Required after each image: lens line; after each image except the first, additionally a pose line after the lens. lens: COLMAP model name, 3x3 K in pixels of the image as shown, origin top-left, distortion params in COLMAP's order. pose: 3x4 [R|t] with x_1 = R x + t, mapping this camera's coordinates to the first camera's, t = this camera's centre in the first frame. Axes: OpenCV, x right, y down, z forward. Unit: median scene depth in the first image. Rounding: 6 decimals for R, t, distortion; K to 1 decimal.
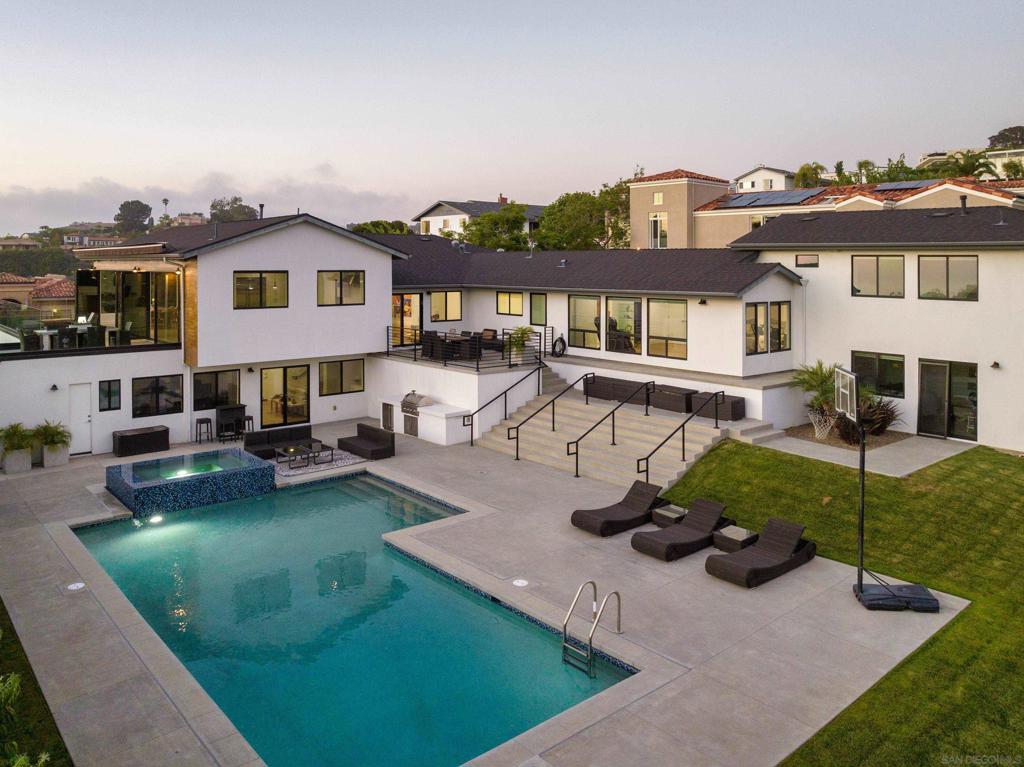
lens RADIAL K [[748.2, 0, 511.6], [0, 748.2, 312.1], [0, 0, 1]] dist [-0.031589, 0.000321]
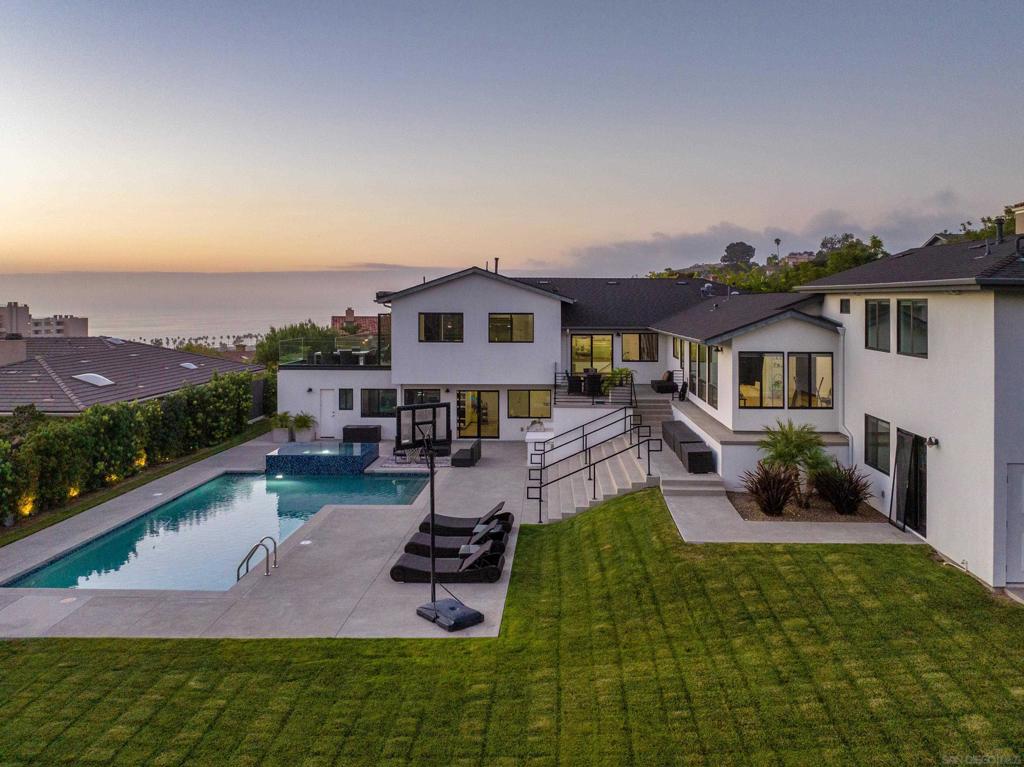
lens RADIAL K [[784.6, 0, 565.6], [0, 784.6, 306.3], [0, 0, 1]] dist [-0.034594, 0.007750]
pose [[0.768566, 0.001789, -0.639768, 0.693564], [-0.040343, 0.998141, -0.045674, -0.013841], [0.638498, 0.060913, 0.767209, 0.092427]]
